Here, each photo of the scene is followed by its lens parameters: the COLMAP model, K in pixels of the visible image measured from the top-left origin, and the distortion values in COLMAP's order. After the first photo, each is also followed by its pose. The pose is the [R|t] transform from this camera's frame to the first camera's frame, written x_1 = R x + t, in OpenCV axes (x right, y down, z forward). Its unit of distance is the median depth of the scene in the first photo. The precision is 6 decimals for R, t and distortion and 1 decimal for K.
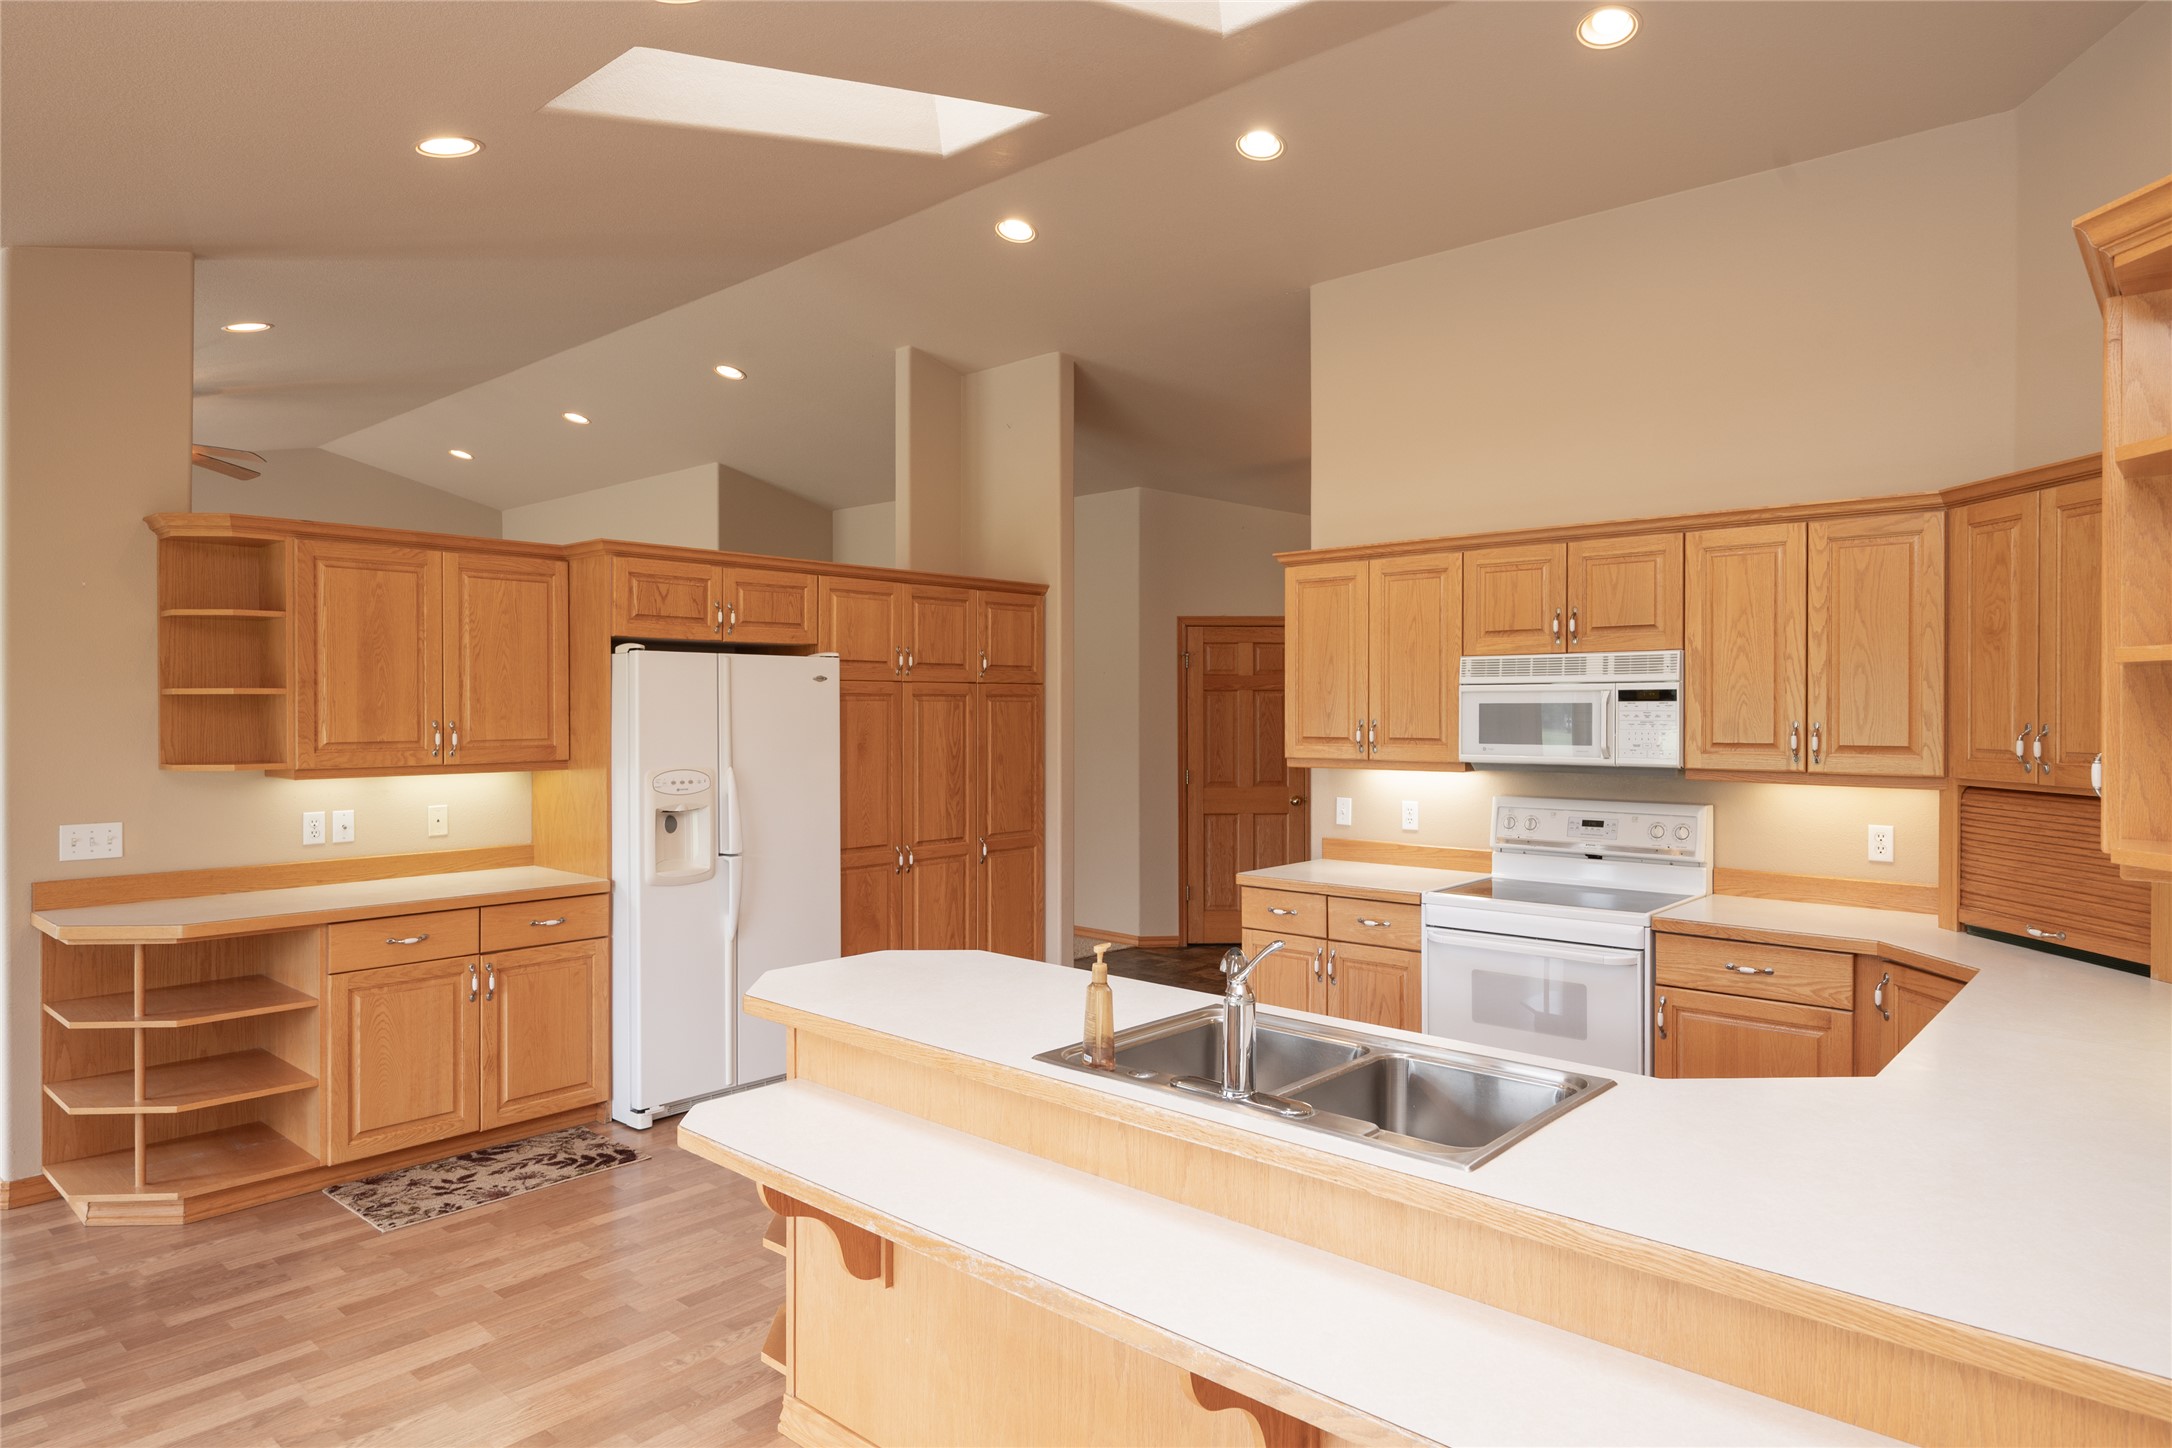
lens RADIAL K [[1270.8, 0, 1138.4], [0, 1270.8, 706.9], [0, 0, 1]] dist [-0.002091, 0.001058]
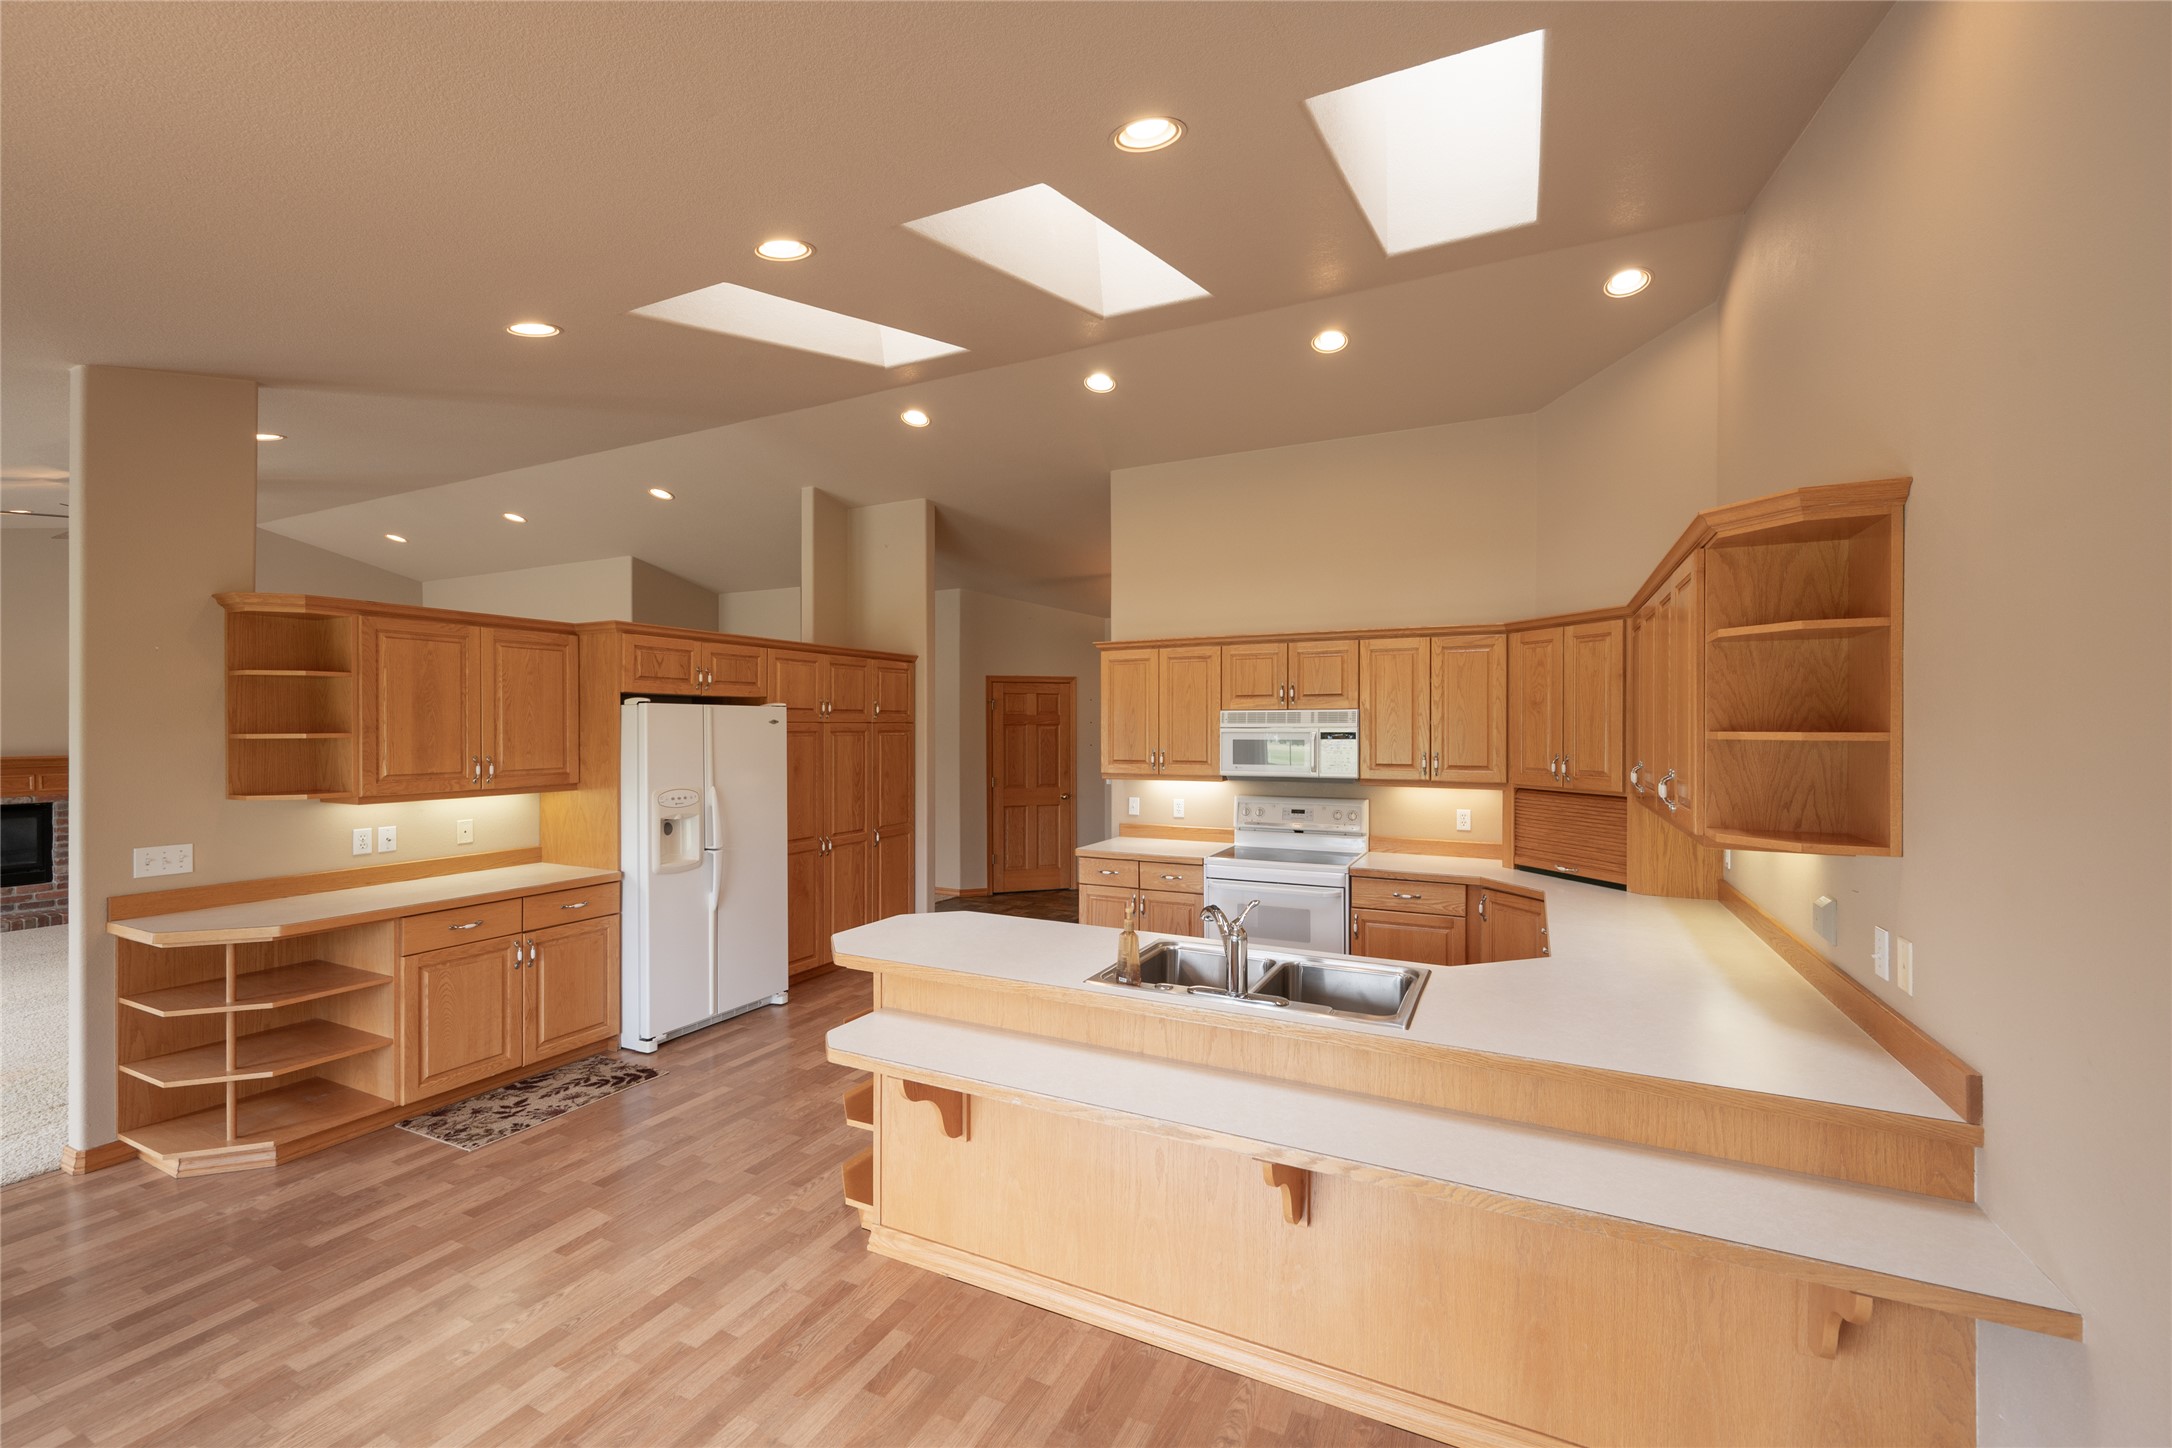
lens RADIAL K [[851.9, 0, 1090.1], [0, 851.9, 723.0], [0, 0, 1]] dist [-0.000361, 0.000014]
pose [[0.967546, -0.002242, 0.252686, -0.179232], [0.002830, 0.999994, -0.001961, -0.021750], [-0.252680, 0.002612, 0.967546, -0.010208]]
